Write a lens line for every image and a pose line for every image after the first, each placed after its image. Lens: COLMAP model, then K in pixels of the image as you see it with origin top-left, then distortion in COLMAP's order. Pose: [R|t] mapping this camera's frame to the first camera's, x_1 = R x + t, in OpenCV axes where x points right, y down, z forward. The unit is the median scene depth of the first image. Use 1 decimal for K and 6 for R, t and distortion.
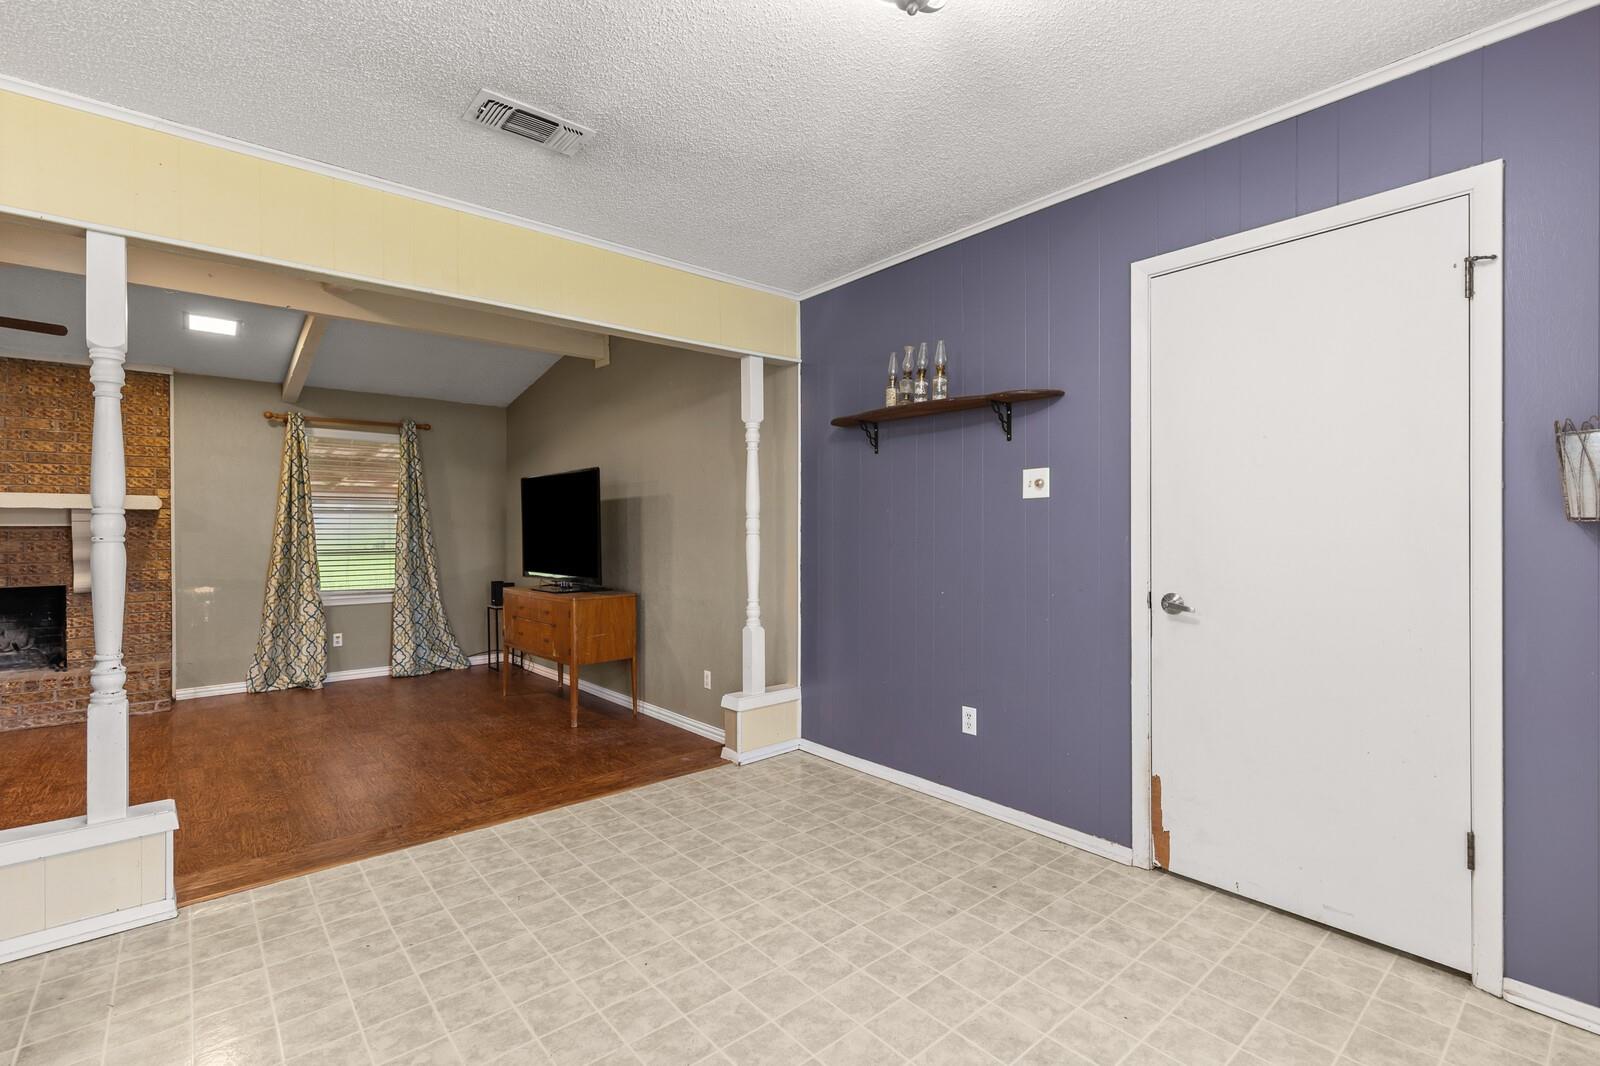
lens RADIAL K [[725.9, 0, 809.0], [0, 725.9, 527.5], [0, 0, 1]] dist [0.004876, 0.000000]
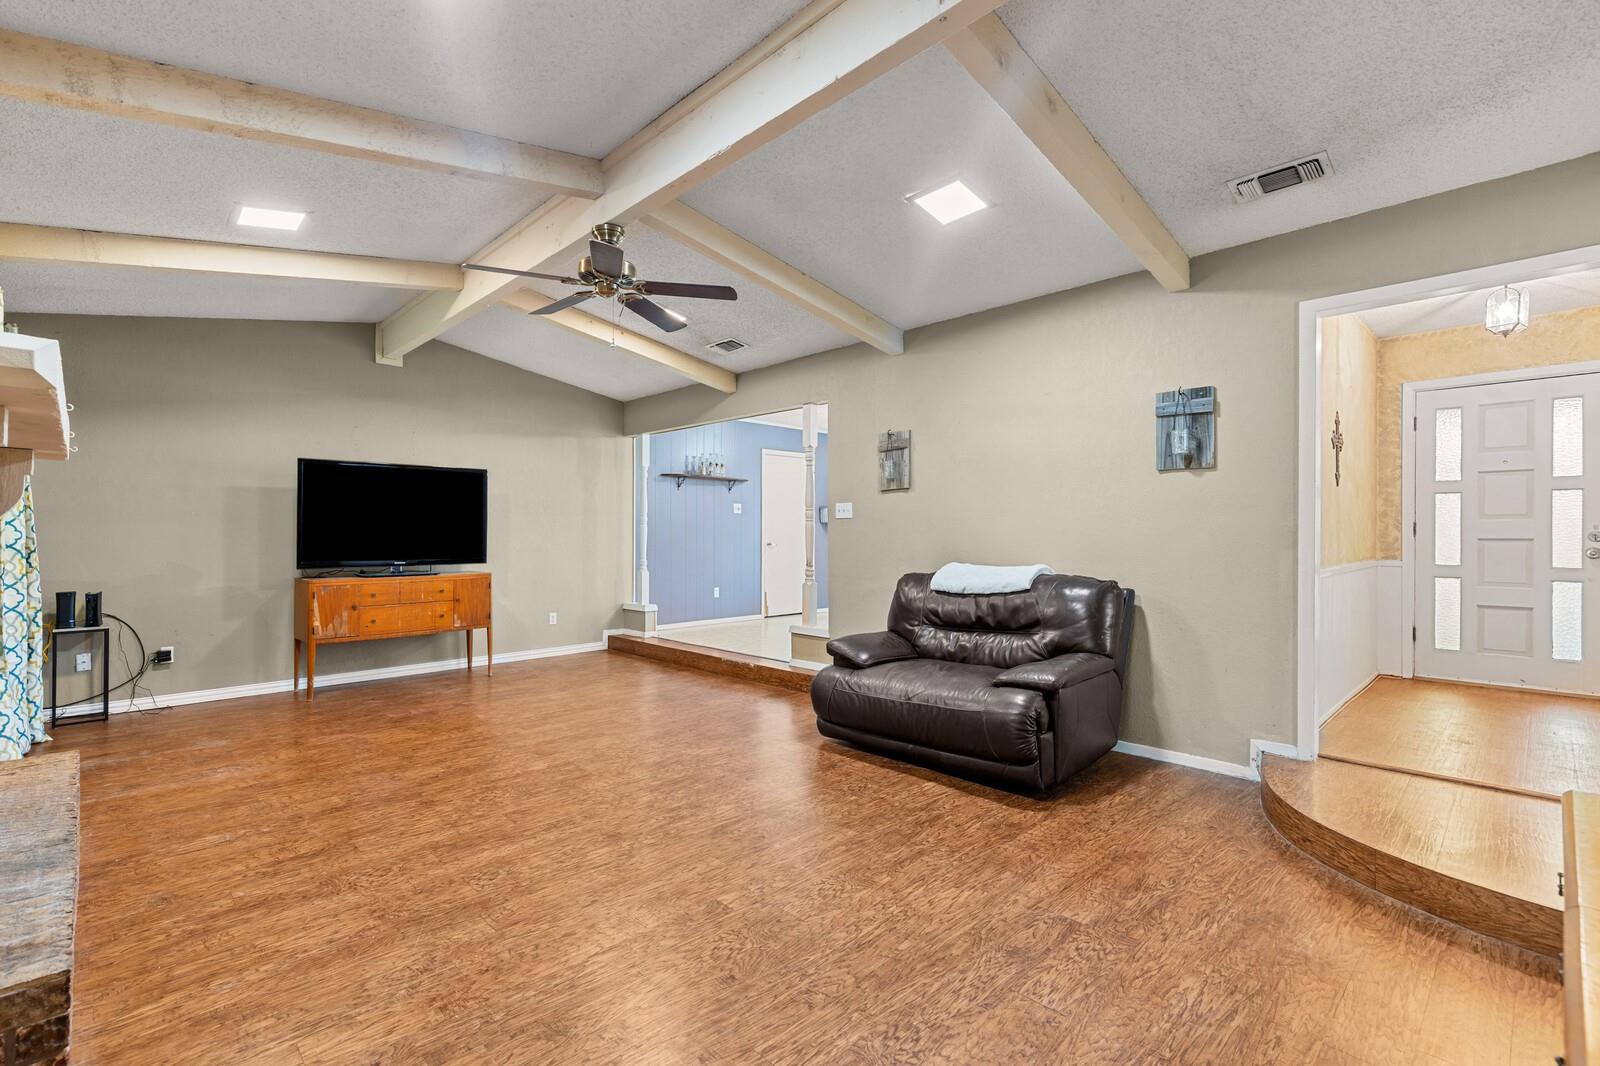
lens RADIAL K [[725.9, 0, 796.4], [0, 725.9, 535.2], [0, 0, 1]] dist [0.004876, 0.000000]
pose [[-0.054391, 0.002721, 0.998516, -1.517200], [0.000248, 0.999996, -0.002711, 0.033831], [-0.998520, 0.000100, -0.054392, 0.504858]]
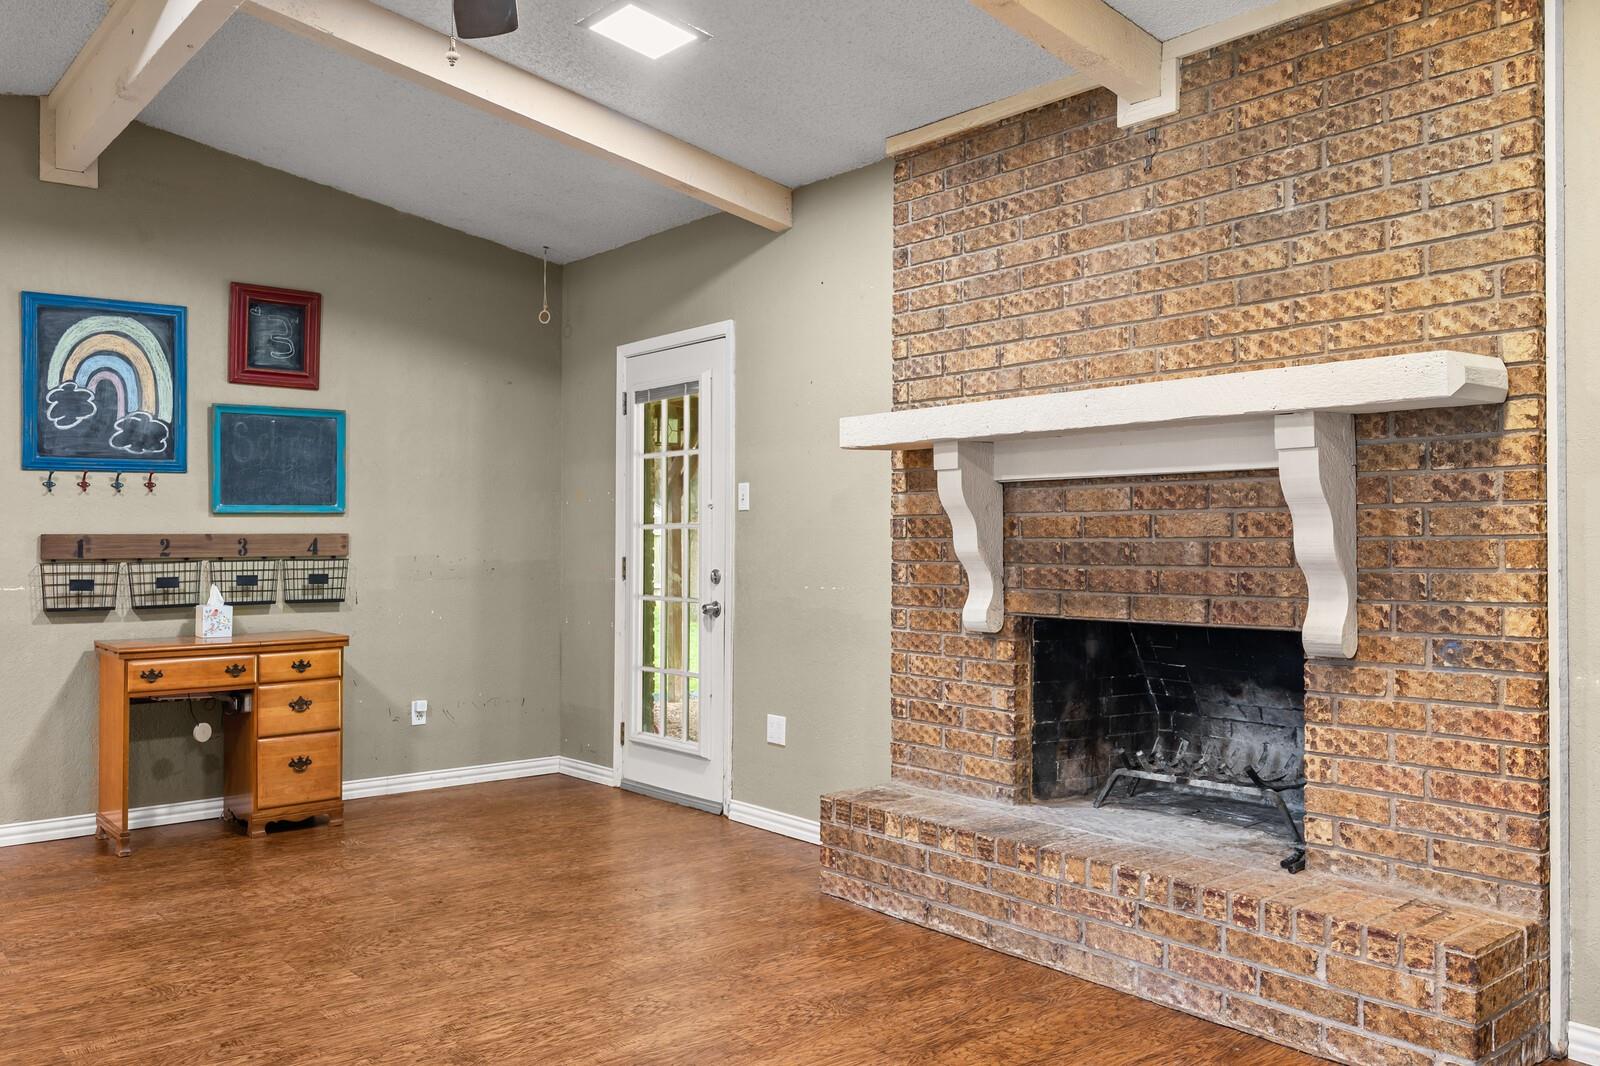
lens RADIAL K [[1275.0, 0, 803.7], [0, 1275.0, 529.7], [0, 0, 1]] dist [0.002447, 0.002974]
pose [[-0.018110, -0.003523, -0.999830, -0.390692], [0.006135, 0.999975, -0.003635, 0.030054], [0.999817, -0.006200, -0.018088, 0.775541]]
